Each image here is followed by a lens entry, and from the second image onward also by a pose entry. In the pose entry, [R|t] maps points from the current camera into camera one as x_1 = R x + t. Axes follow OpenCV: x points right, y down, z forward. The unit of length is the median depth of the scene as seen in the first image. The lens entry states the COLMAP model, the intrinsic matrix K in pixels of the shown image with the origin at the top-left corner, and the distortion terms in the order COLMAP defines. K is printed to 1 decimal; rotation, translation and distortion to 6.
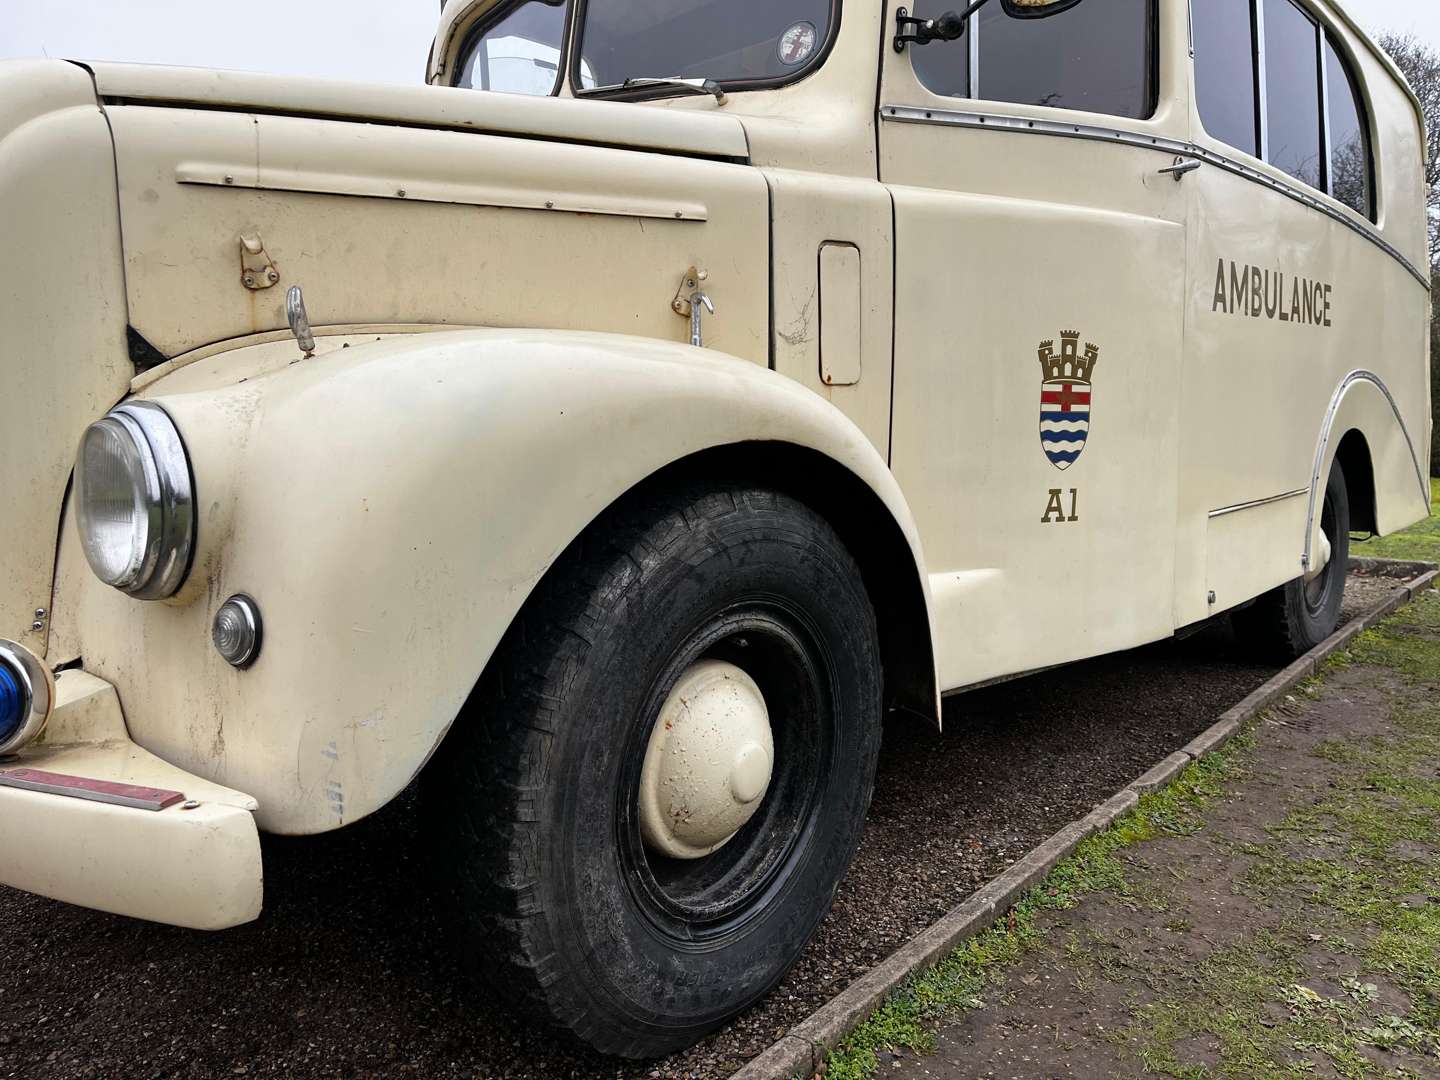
lens RADIAL K [[1095.4, 0, 717.7], [0, 1095.4, 533.6], [0, 0, 1]] dist [0.060598, -0.061630]
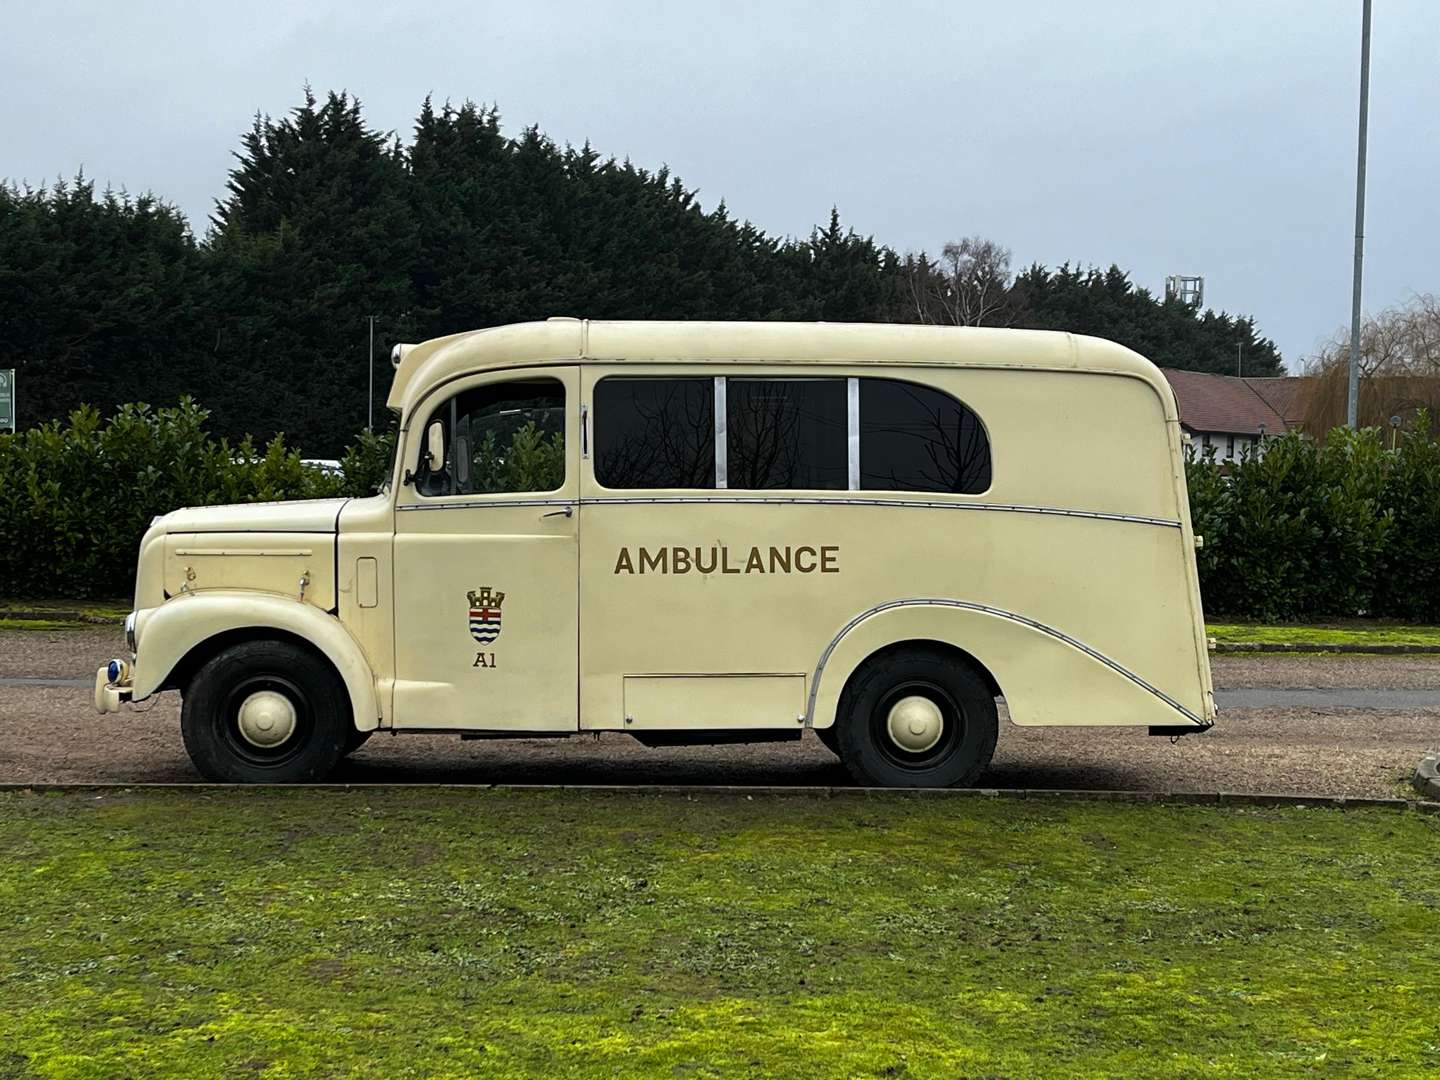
lens RADIAL K [[2206.1, 0, 720.0], [0, 2206.1, 540.0], [0, 0, 1]] dist [0.060400, -0.046804]
pose [[0.705851, 0.035577, -0.707466, 6.122652], [-0.093070, 0.994738, -0.042834, -0.192609], [0.702219, 0.096078, 0.705448, -3.052290]]
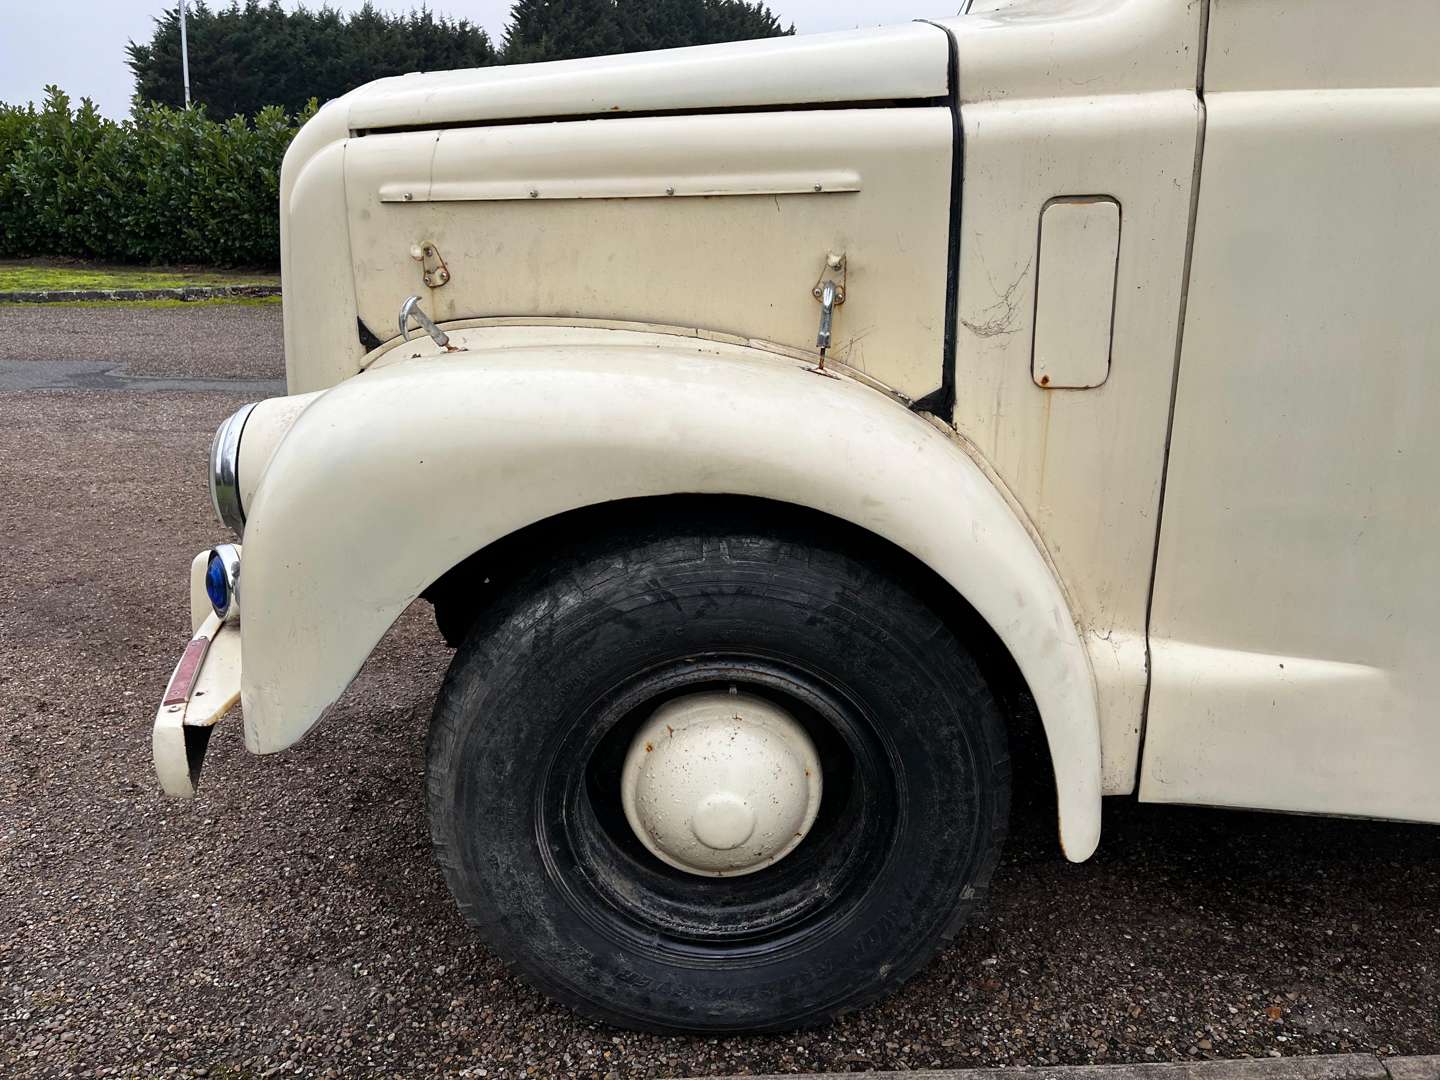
lens RADIAL K [[1095.4, 0, 717.7], [0, 1095.4, 533.6], [0, 0, 1]] dist [0.060598, -0.061630]
pose [[0.669429, 0.222435, -0.708793, 0.665819], [-0.080748, 0.970254, 0.228224, -0.249928], [0.738475, -0.095546, 0.667478, 0.392427]]
